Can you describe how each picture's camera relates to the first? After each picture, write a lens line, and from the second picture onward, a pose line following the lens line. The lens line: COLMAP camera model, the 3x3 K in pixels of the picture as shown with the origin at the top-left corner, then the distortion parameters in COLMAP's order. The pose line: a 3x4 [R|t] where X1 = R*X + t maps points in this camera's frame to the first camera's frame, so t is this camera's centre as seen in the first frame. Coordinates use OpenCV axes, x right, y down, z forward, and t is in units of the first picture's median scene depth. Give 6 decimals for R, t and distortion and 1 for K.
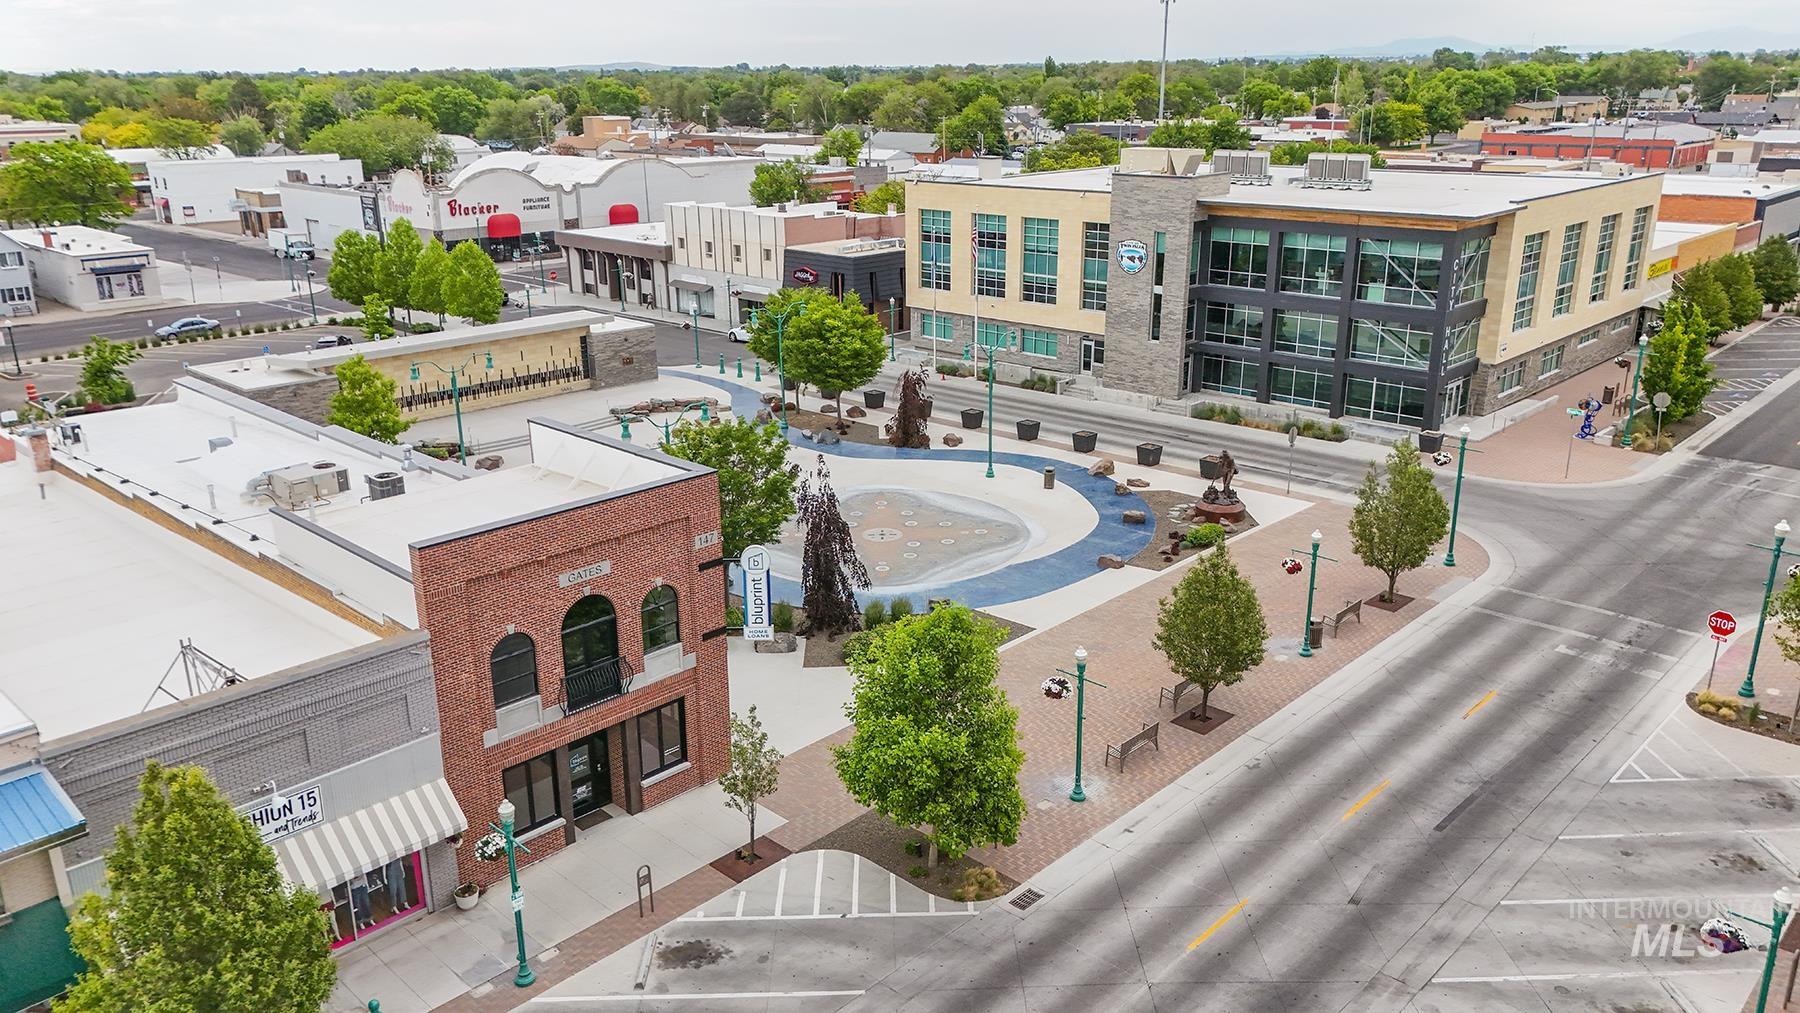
lens RADIAL K [[1319.2, 0, 902.3], [0, 1319.2, 519.4], [0, 0, 1]] dist [0.075153, -0.066663]
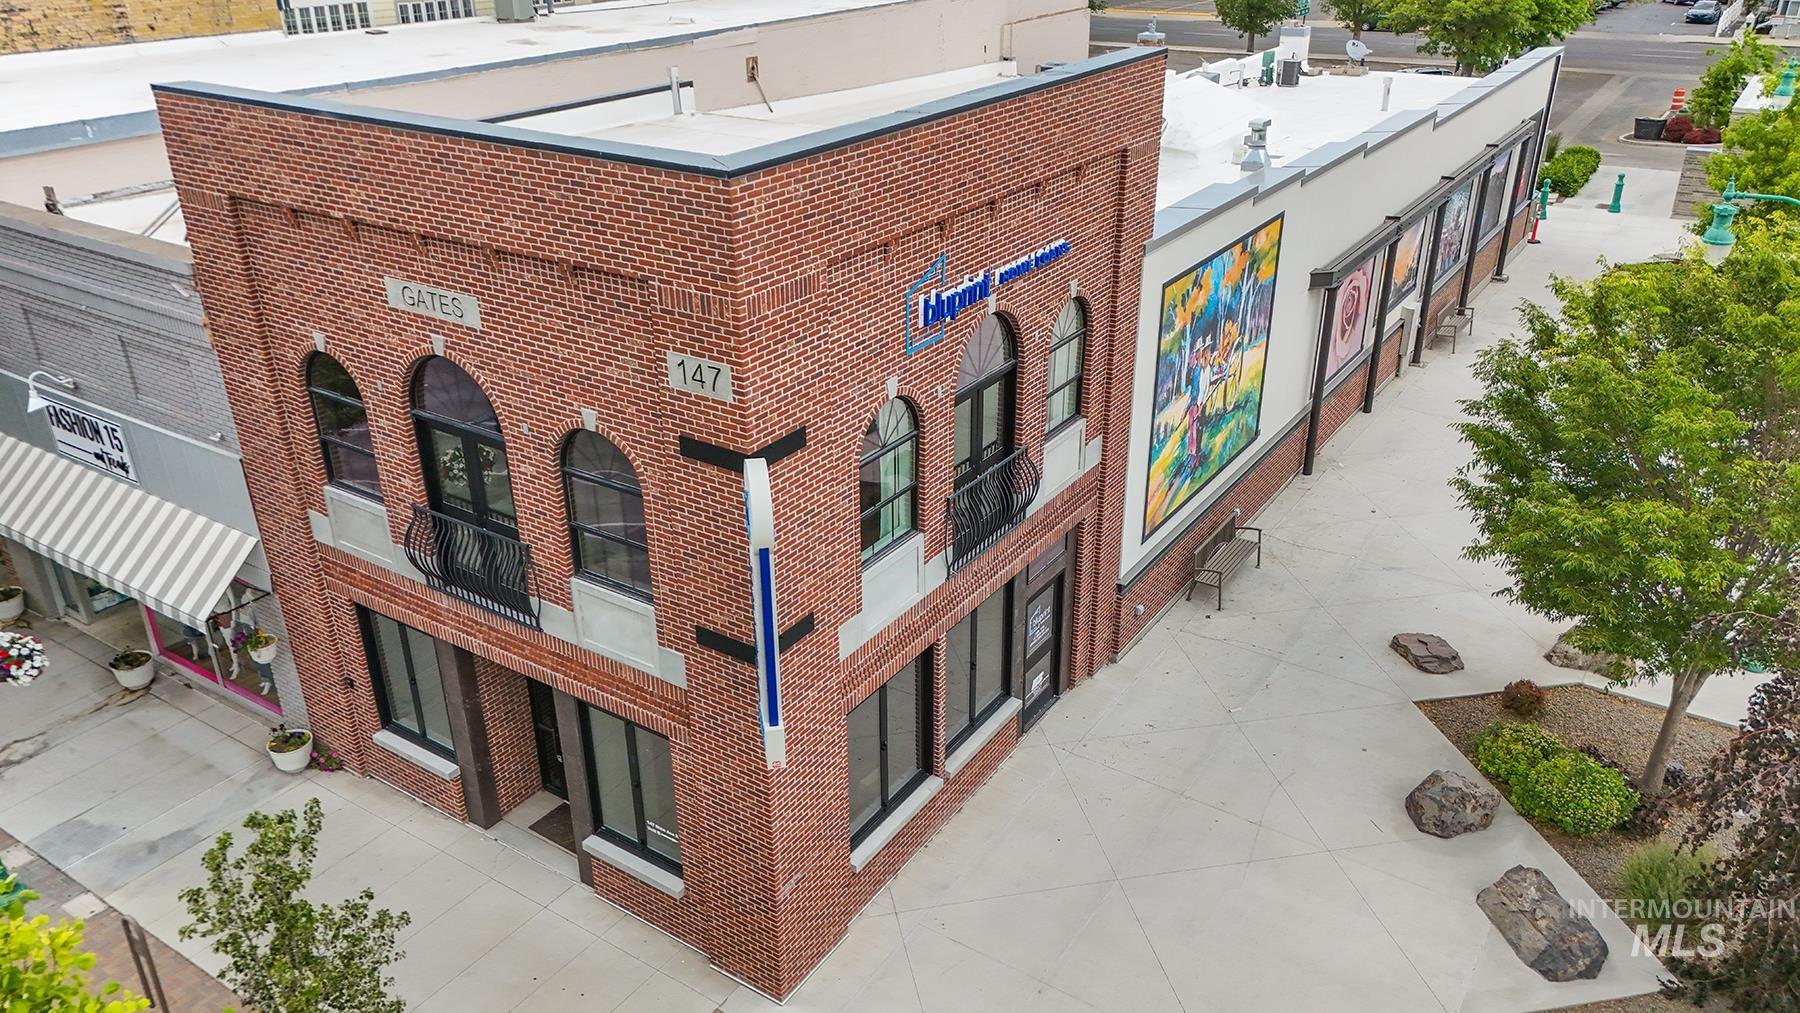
lens RADIAL K [[1319.2, 0, 895.1], [0, 1319.2, 508.3], [0, 0, 1]] dist [0.075153, -0.066663]
pose [[0.169521, 0.434762, -0.884446, 0.170814], [-0.304635, 0.876601, 0.372516, -0.096026], [0.937262, 0.206284, 0.281046, 0.980621]]
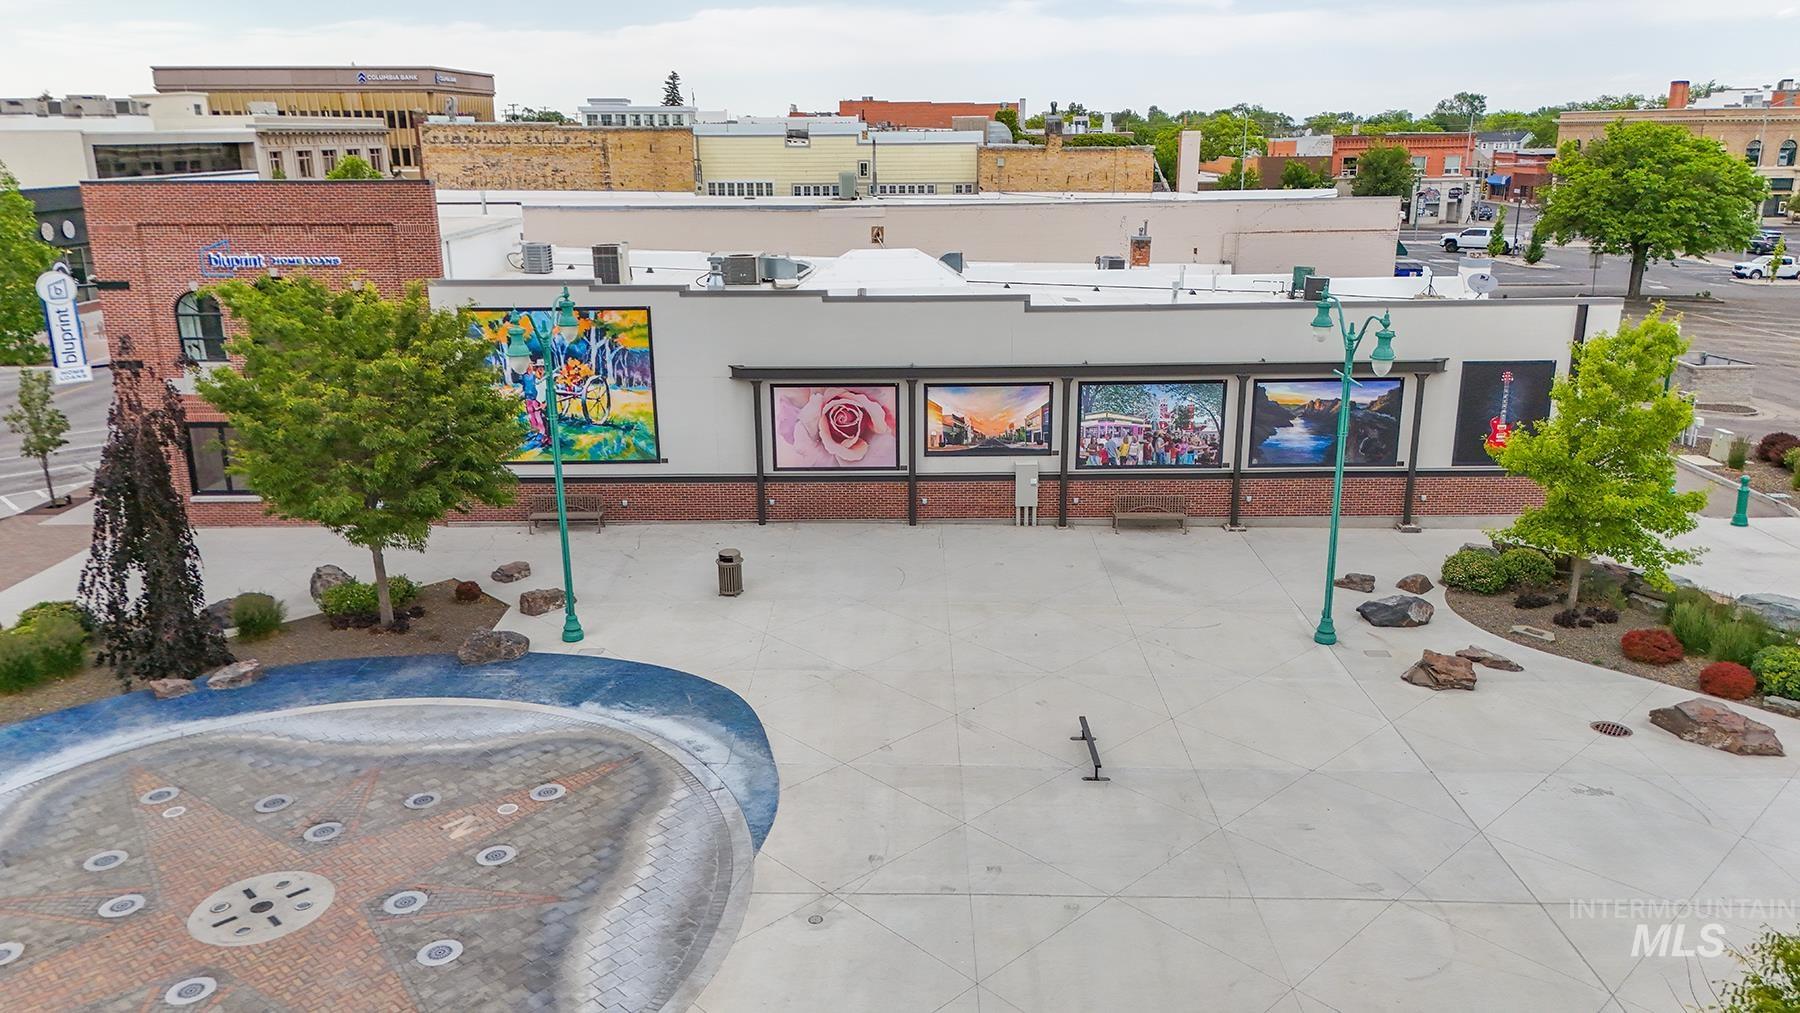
lens RADIAL K [[1319.2, 0, 902.9], [0, 1319.2, 517.1], [0, 0, 1]] dist [0.075153, -0.066663]
pose [[-0.727869, 0.205709, -0.654134, 0.107812], [-0.204563, 0.845366, 0.493468, -0.430491], [0.654493, 0.492992, -0.573235, 2.071306]]
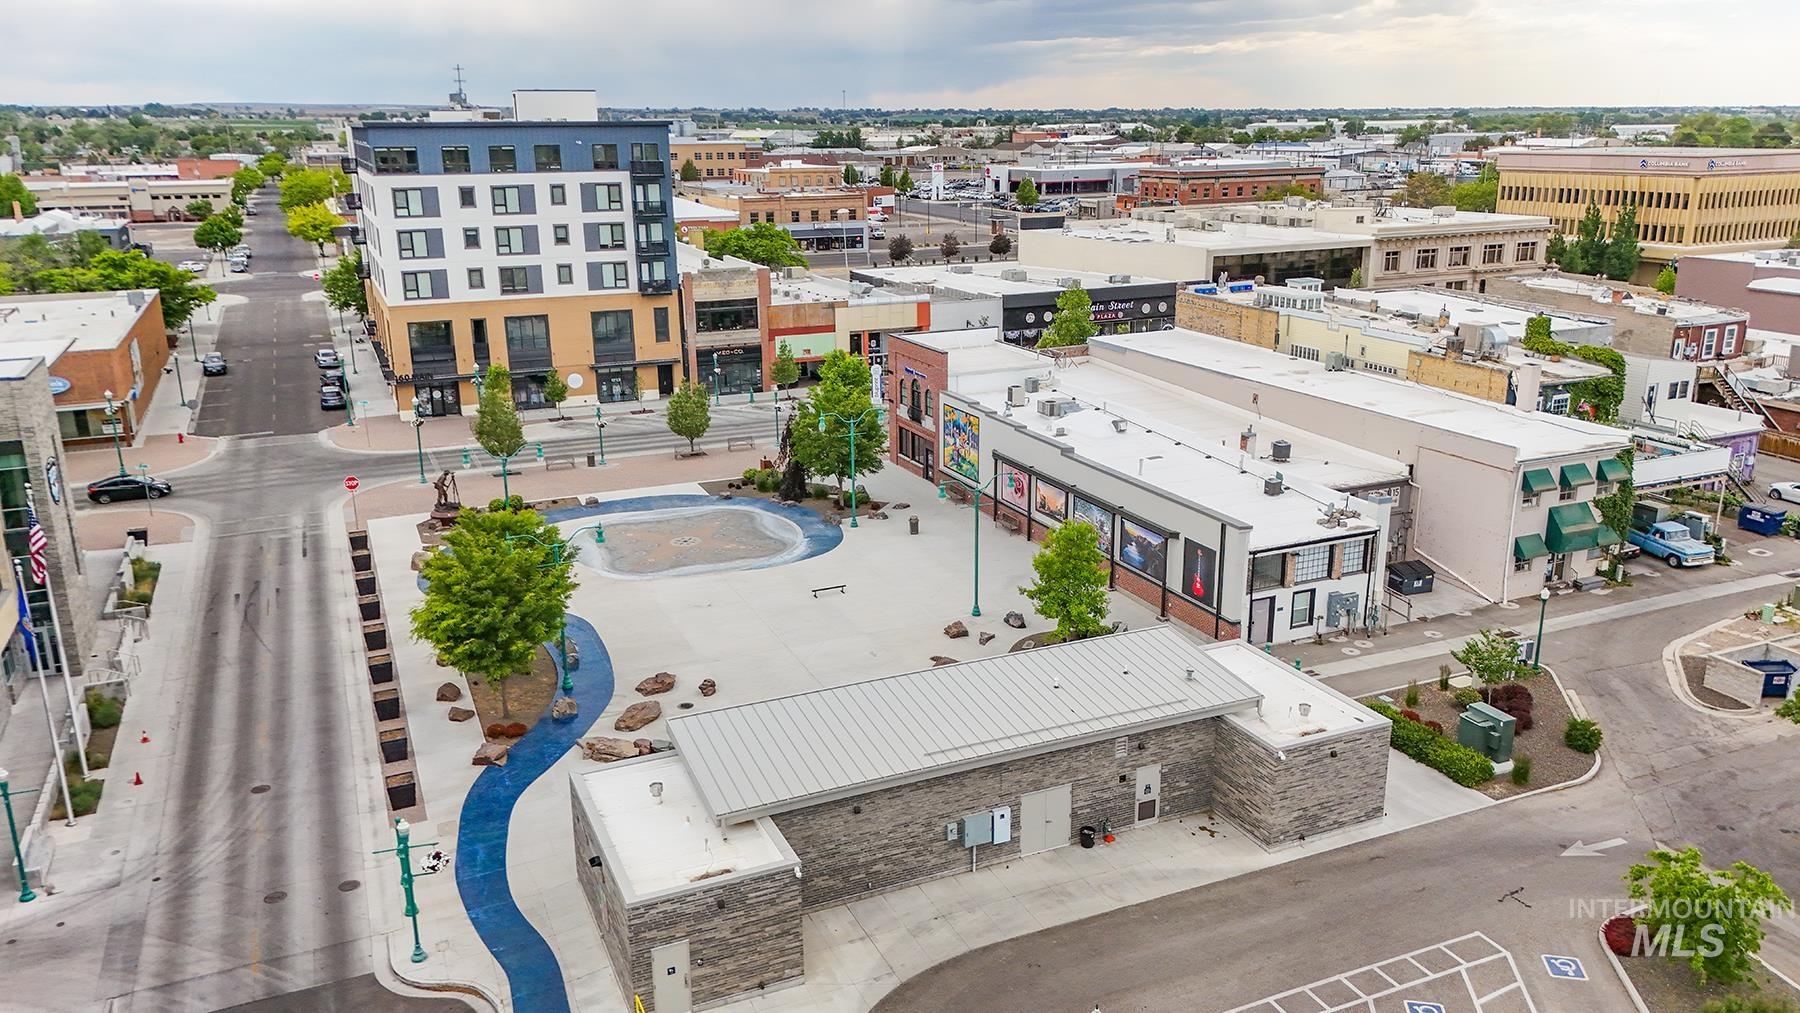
lens RADIAL K [[1319.2, 0, 892.3], [0, 1319.2, 510.0], [0, 0, 1]] dist [0.075153, -0.066663]
pose [[-0.922385, -0.091578, 0.375260, -1.166170], [0.139813, 0.826467, 0.545349, -1.175855], [-0.360082, 0.555488, -0.749516, 3.168471]]
